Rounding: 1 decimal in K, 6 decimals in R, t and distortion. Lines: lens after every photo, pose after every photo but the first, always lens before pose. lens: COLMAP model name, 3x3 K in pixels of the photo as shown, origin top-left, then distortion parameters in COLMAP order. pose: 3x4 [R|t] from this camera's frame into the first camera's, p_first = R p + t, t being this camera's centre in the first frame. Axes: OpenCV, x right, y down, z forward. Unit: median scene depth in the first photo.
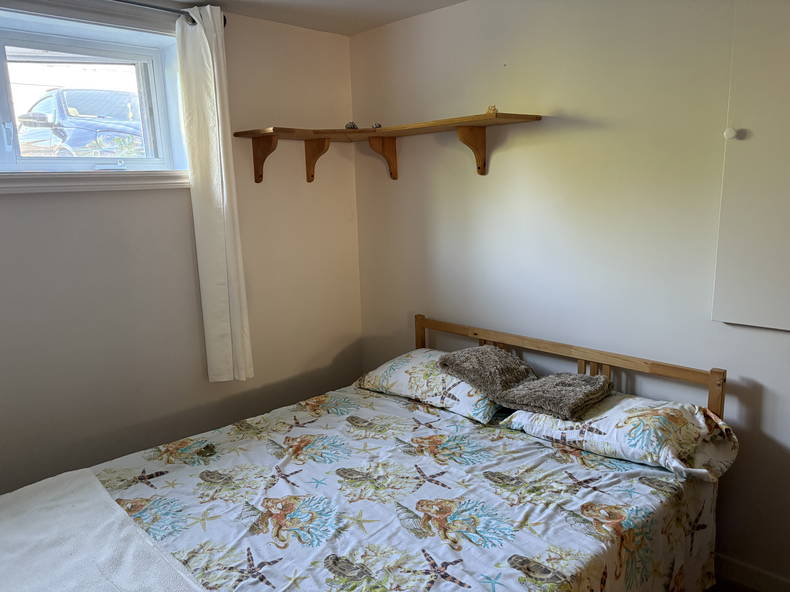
lens RADIAL K [[601.0, 0, 395.0], [0, 601.0, 296.0], [0, 0, 1]] dist [0.036391, -0.004430]
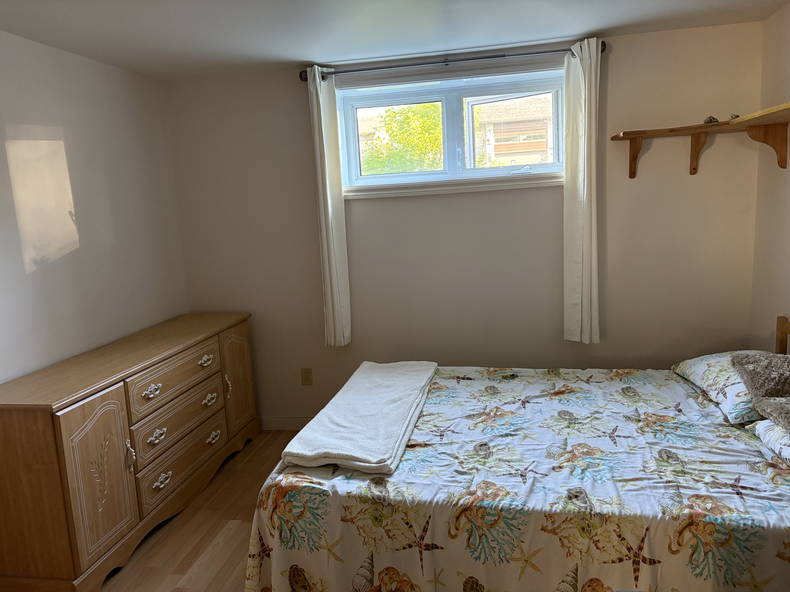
lens RADIAL K [[601.0, 0, 395.0], [0, 601.0, 296.0], [0, 0, 1]] dist [0.036391, -0.004430]
pose [[0.569427, 0.131381, -0.811475, 0.653356], [-0.117673, 0.990007, 0.077712, -0.004583], [0.813576, 0.051238, 0.579196, -0.025173]]
